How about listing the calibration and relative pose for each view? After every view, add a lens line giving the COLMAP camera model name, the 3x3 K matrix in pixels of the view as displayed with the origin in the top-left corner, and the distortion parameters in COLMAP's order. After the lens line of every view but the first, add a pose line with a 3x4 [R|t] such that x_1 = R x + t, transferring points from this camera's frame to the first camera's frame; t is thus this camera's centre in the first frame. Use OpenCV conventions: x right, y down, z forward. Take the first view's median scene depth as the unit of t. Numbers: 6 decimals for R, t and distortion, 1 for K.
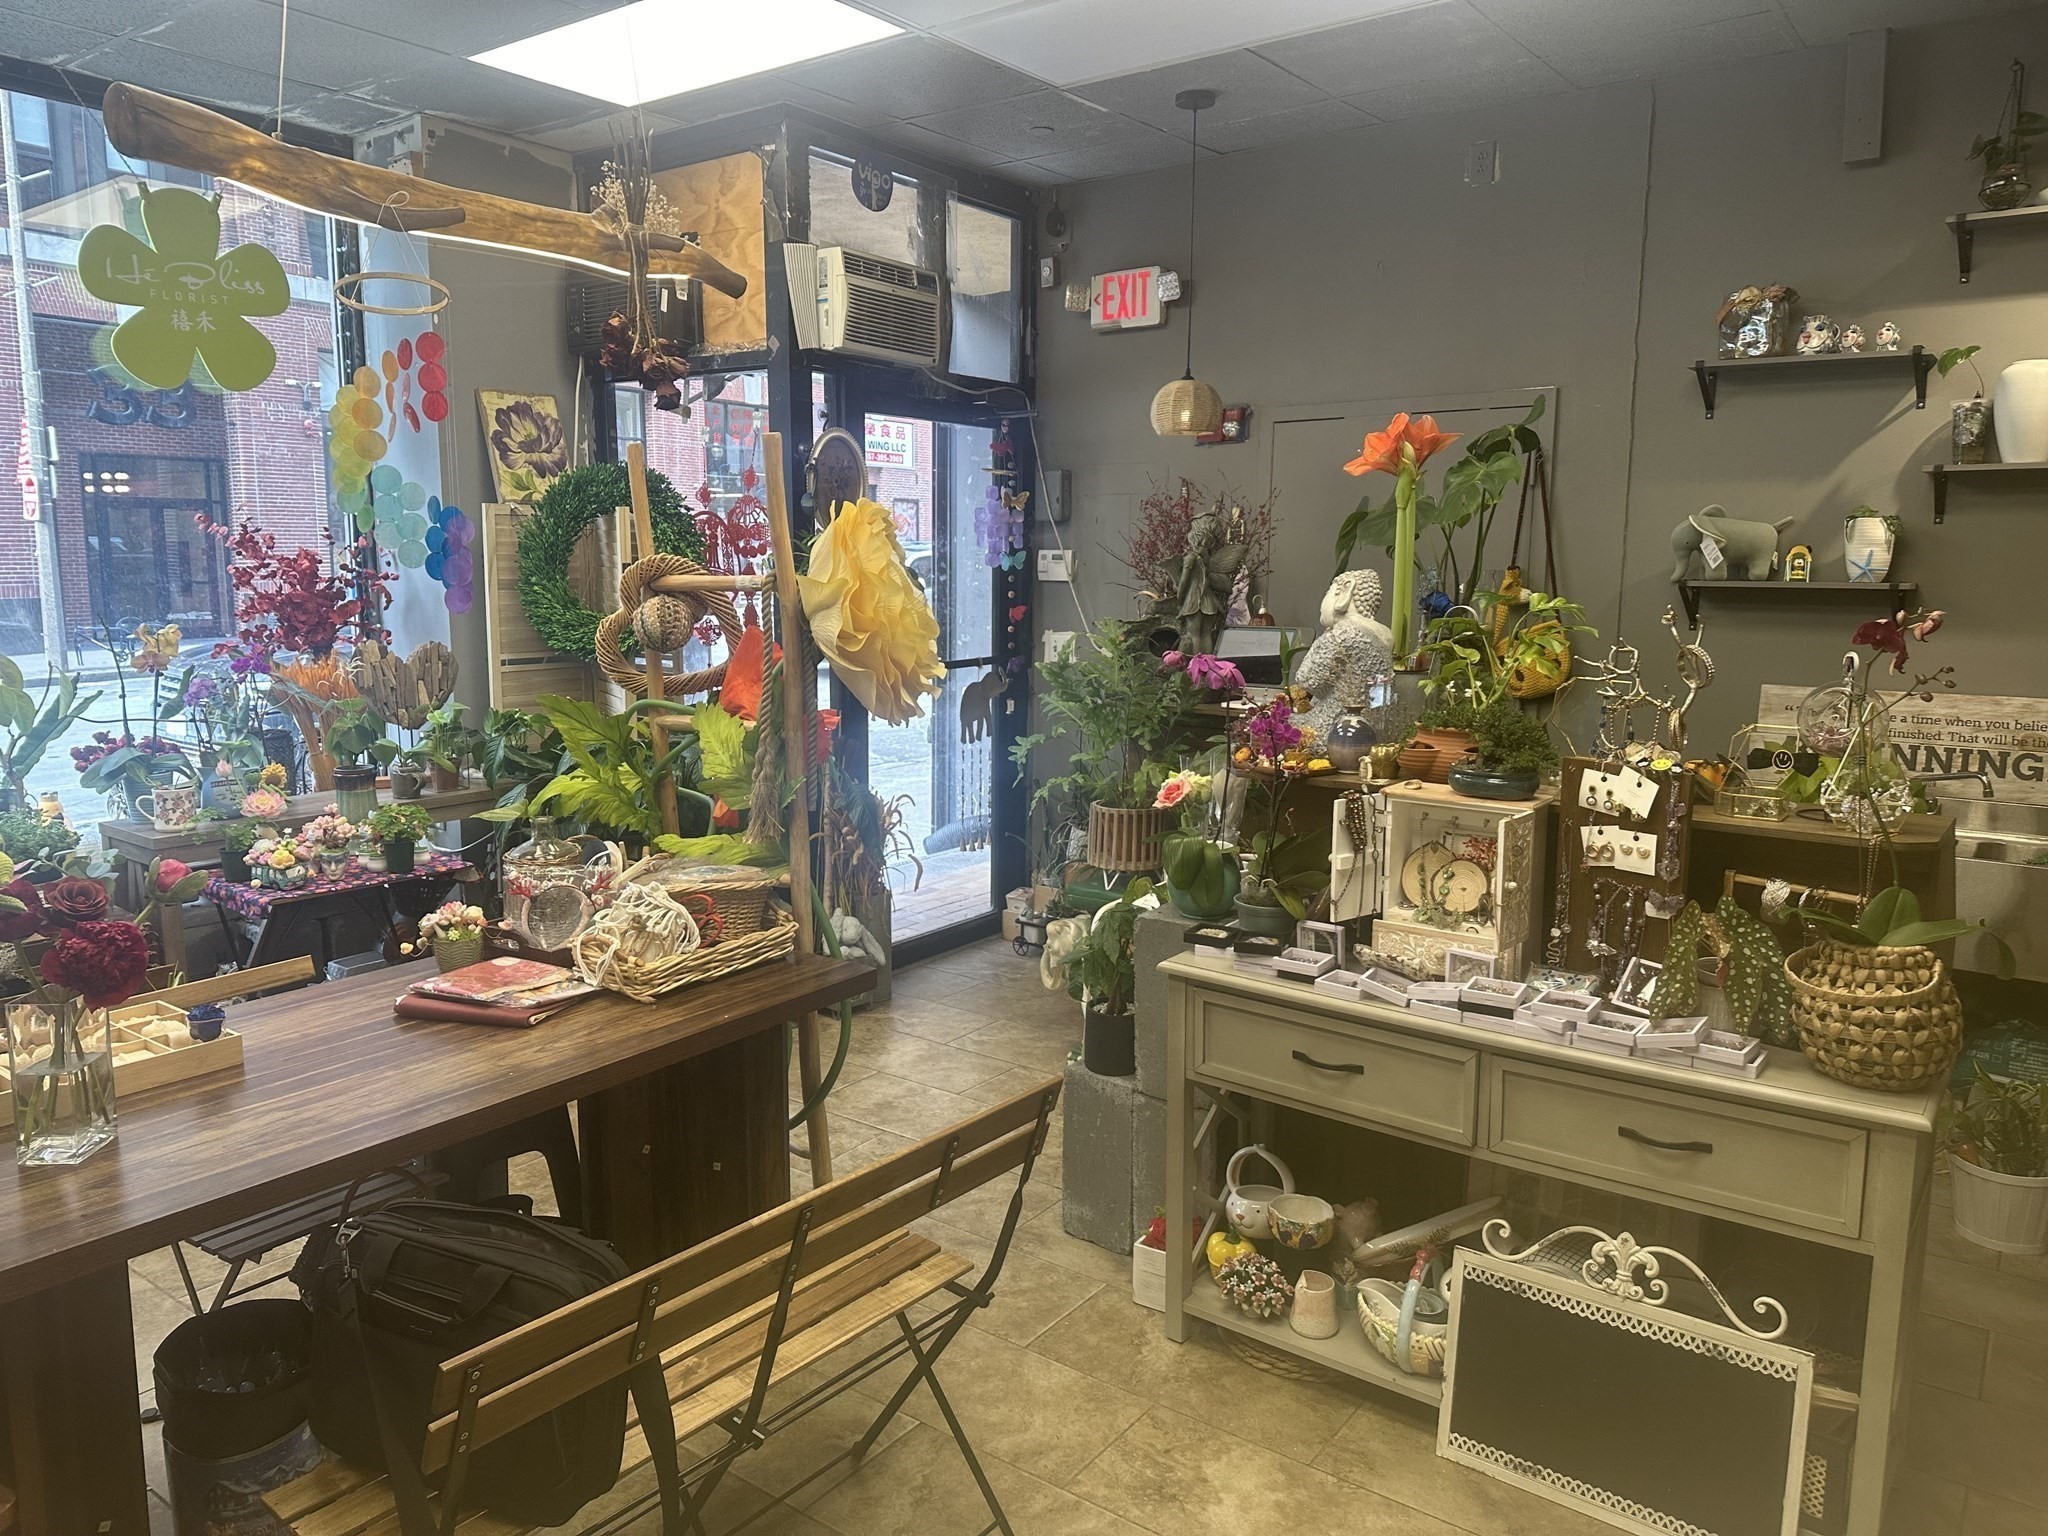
lens RADIAL K [[1422.4, 0, 1017.0], [0, 1422.4, 754.7], [0, 0, 1]] dist [0.072269, -0.093896]
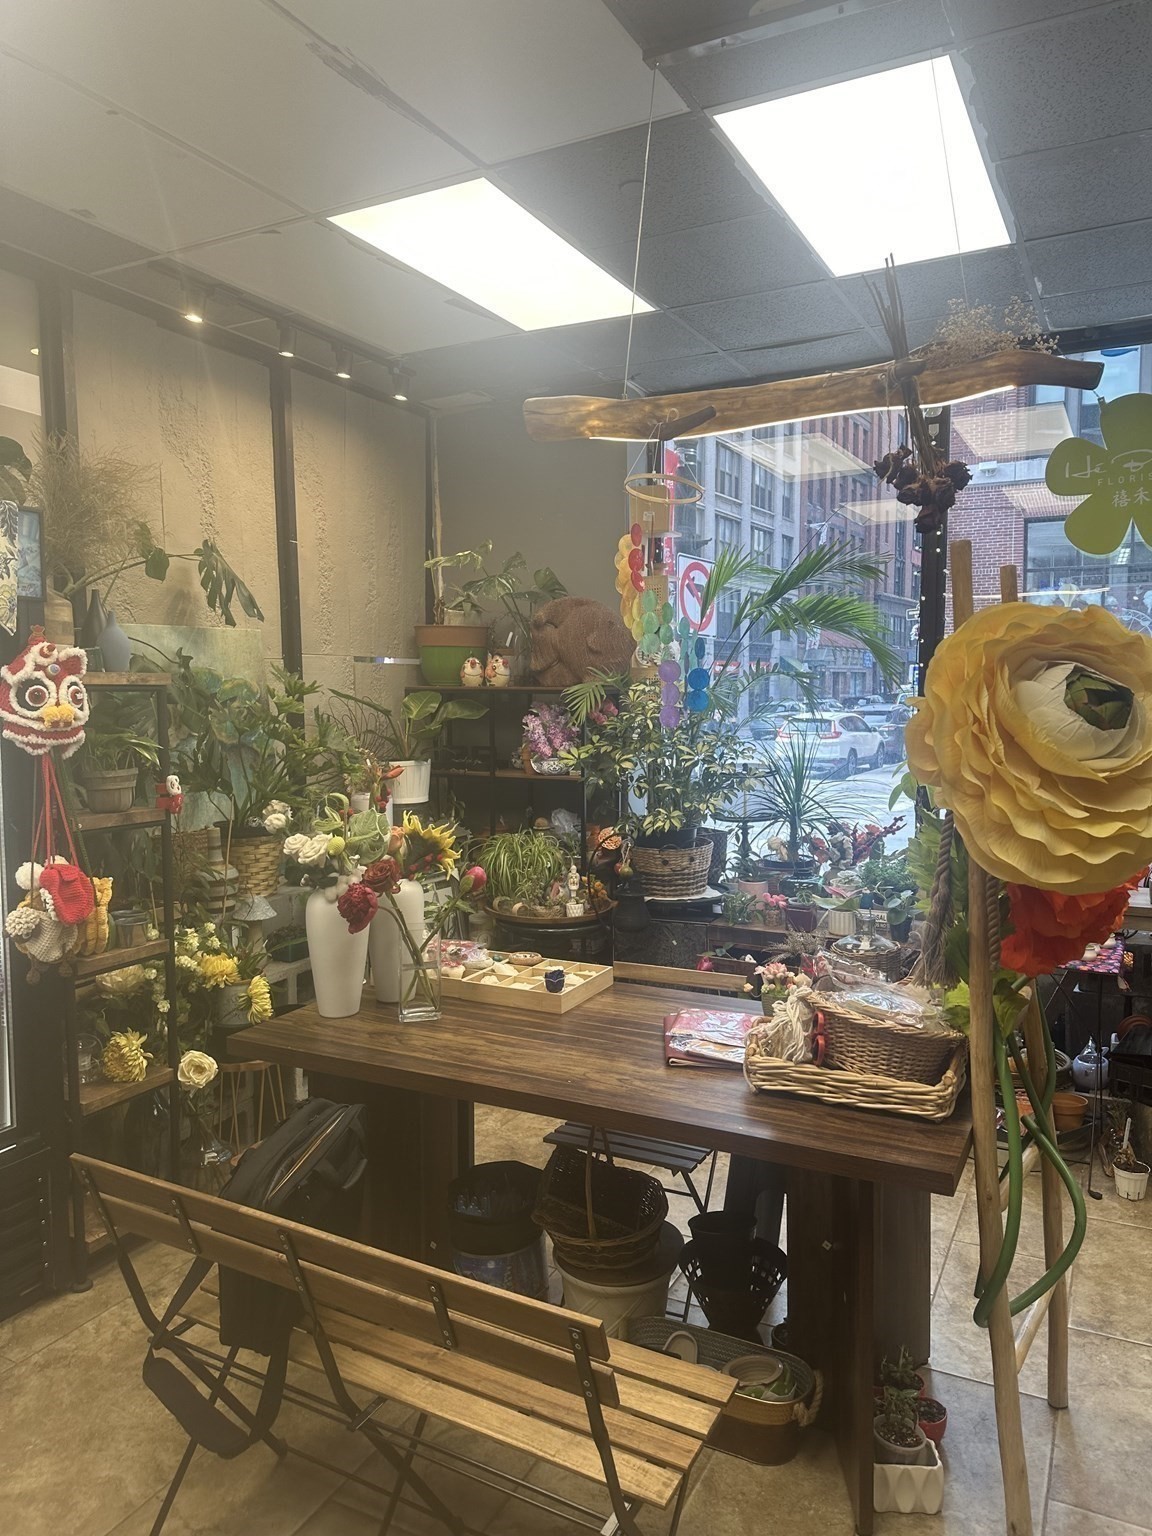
lens RADIAL K [[1066.8, 0, 597.3], [0, 1066.8, 776.9], [0, 0, 1]] dist [0.072269, -0.093896]
pose [[0.172254, 0.078607, -0.981911, 0.411773], [-0.131824, 0.989684, 0.056104, -0.075920], [0.976192, 0.119775, 0.180840, 0.586154]]
